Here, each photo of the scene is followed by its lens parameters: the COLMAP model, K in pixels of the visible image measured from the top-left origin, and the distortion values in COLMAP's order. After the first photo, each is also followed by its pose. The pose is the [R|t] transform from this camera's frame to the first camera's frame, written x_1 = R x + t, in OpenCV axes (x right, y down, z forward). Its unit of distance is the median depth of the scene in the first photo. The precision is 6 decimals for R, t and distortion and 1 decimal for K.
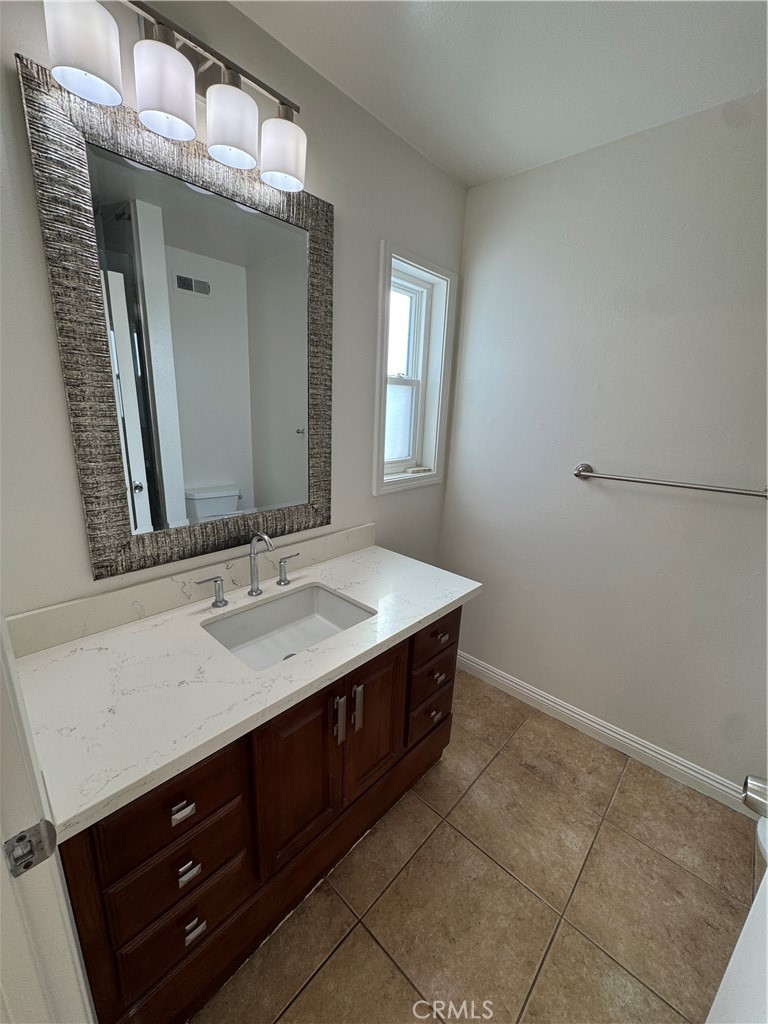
lens RADIAL K [[379.9, 0, 380.7], [0, 379.9, 517.6], [0, 0, 1]] dist [-0.031793, -0.000126]
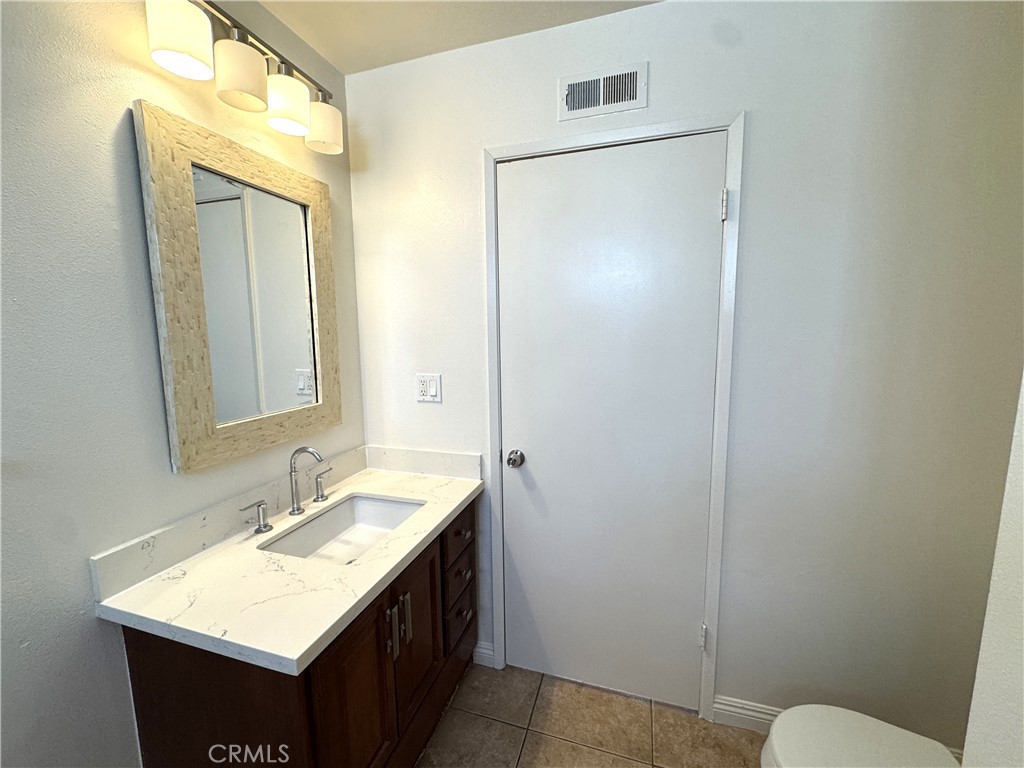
lens RADIAL K [[411.2, 0, 512.0], [0, 411.2, 384.0], [0, 0, 1]] dist [-0.002536, -0.000457]
pose [[0.902703, -0.102237, 0.417942, -0.249005], [0.155378, 0.983270, -0.095069, 0.059967], [-0.401230, 0.150759, 0.903486, -0.259994]]
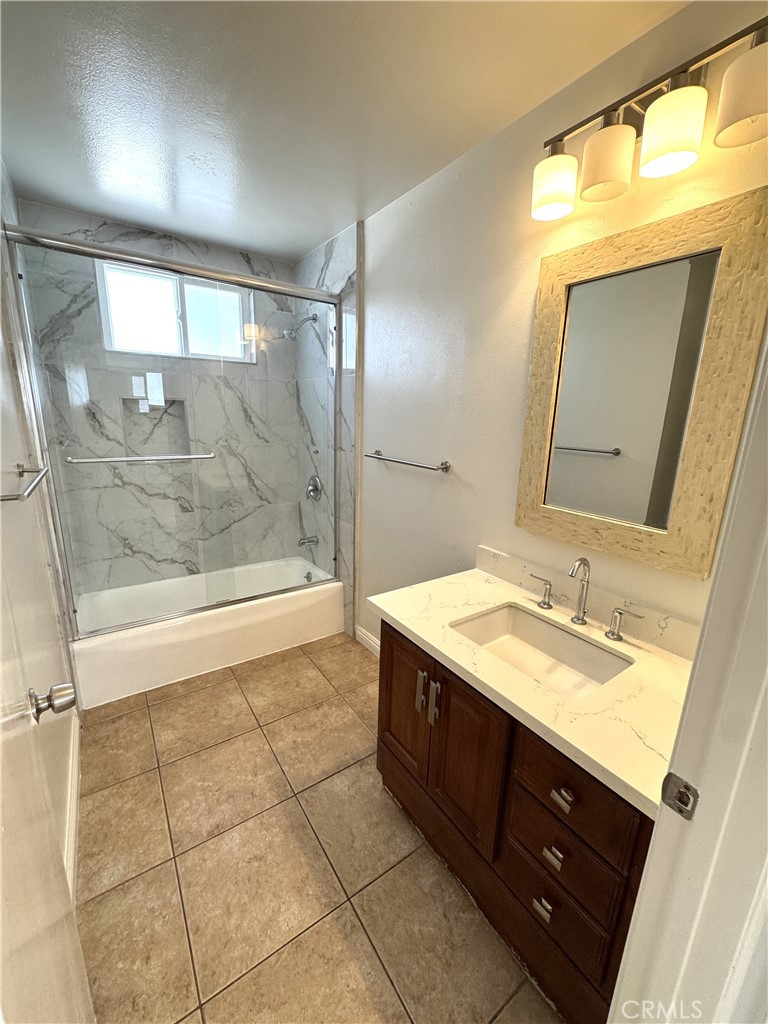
lens RADIAL K [[411.2, 0, 384.0], [0, 411.2, 512.0], [0, 0, 1]] dist [-0.002536, -0.000457]
pose [[-0.224902, 0.187795, -0.956113, 0.748464], [-0.289111, 0.924201, 0.249534, -0.180991], [0.930502, 0.332544, -0.153561, 0.635987]]
